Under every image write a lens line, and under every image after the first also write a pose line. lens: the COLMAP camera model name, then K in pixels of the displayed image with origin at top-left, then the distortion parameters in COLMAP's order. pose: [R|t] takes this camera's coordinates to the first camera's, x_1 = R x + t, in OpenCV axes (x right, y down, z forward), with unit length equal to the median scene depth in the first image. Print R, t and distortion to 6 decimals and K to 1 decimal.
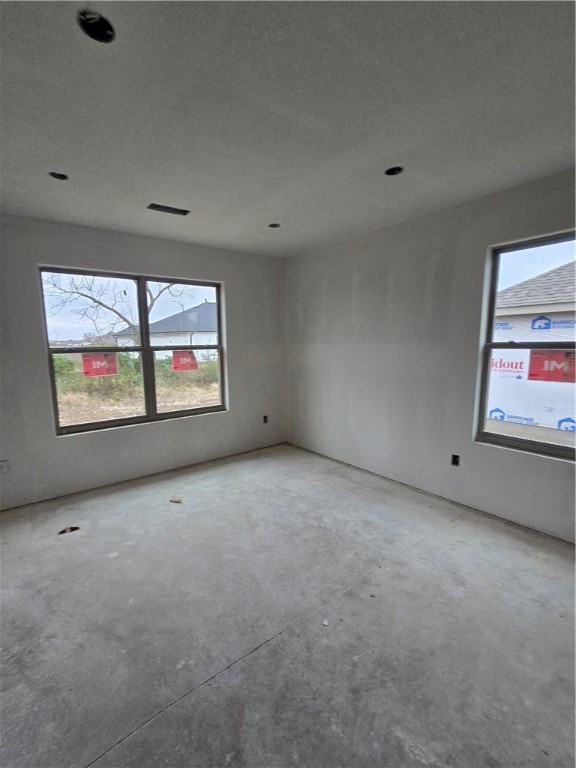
lens RADIAL K [[312.0, 0, 288.0], [0, 312.0, 384.0], [0, 0, 1]] dist [-0.008642, 0.000002]
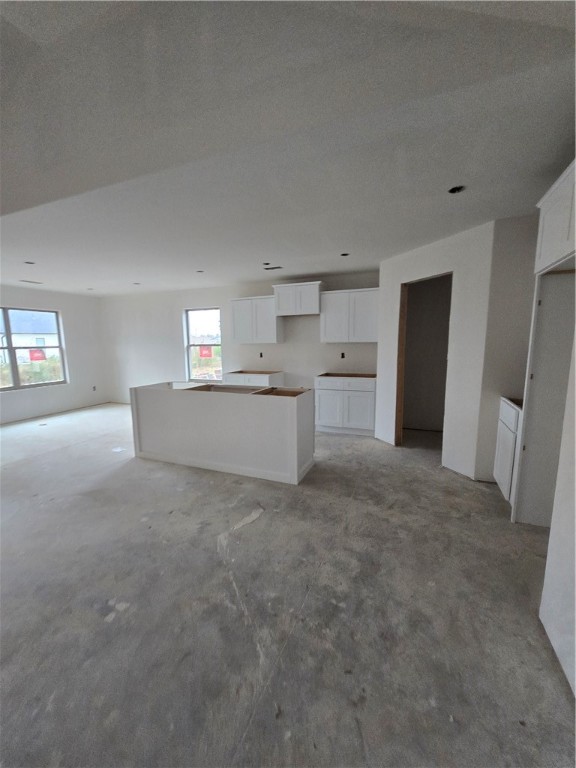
lens RADIAL K [[314.8, 0, 287.4], [0, 314.8, 390.6], [0, 0, 1]] dist [-0.003159, -0.000028]
pose [[0.893063, -0.066585, 0.444978, 0.124095], [0.059411, 0.997781, 0.030069, 0.154837], [-0.445993, -0.000417, 0.895037, -1.202937]]
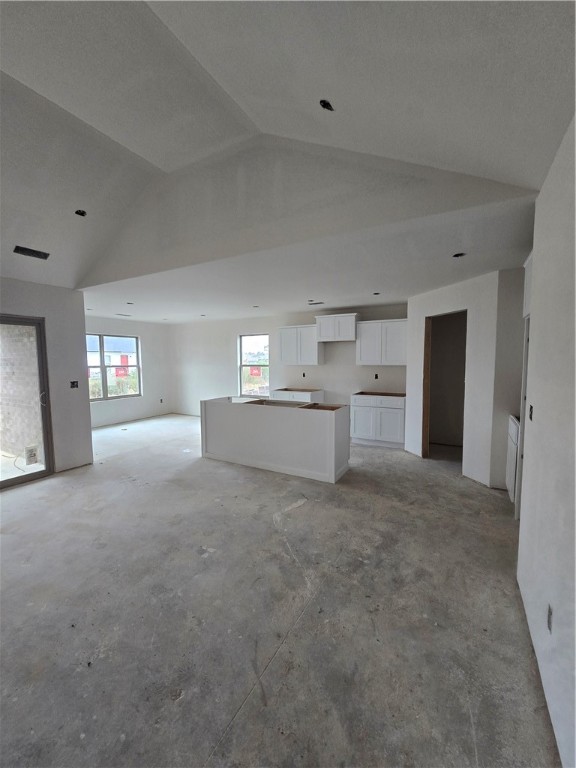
lens RADIAL K [[312.0, 0, 288.0], [0, 312.0, 384.0], [0, 0, 1]] dist [-0.008642, 0.000002]
pose [[0.940445, -0.019108, 0.339408, 0.020379], [0.038359, 0.998007, -0.050103, 0.155605], [-0.337774, 0.060139, 0.939304, -1.392644]]
